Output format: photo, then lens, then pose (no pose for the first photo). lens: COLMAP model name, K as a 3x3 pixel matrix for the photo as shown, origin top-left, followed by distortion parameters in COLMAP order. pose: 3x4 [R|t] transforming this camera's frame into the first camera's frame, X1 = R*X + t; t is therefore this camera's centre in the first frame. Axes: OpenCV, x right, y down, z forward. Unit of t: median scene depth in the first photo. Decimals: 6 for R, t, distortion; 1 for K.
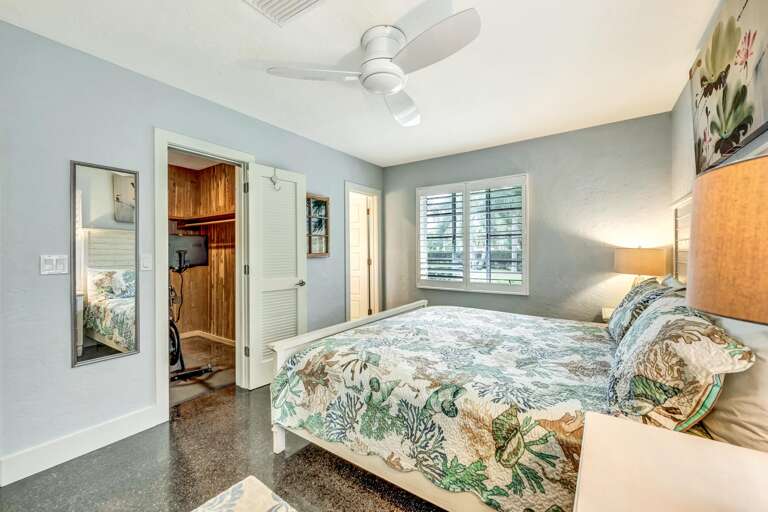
lens RADIAL K [[314.4, 0, 386.7], [0, 314.4, 251.6], [0, 0, 1]] dist [-0.002318, -0.000313]
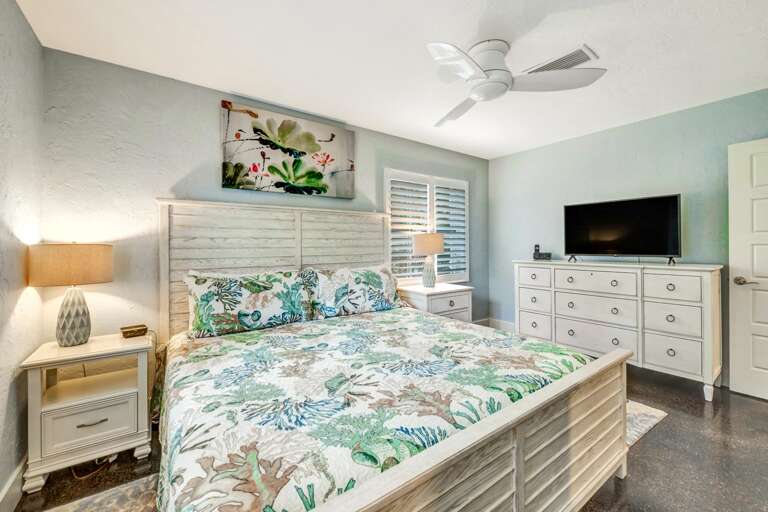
lens RADIAL K [[314.4, 0, 384.8], [0, 314.4, 248.8], [0, 0, 1]] dist [-0.002318, -0.000313]
pose [[-0.941683, 0.005991, 0.336448, -0.206179], [0.010149, 0.999892, 0.010599, 0.000883], [-0.336348, 0.013396, -0.941643, 1.803206]]
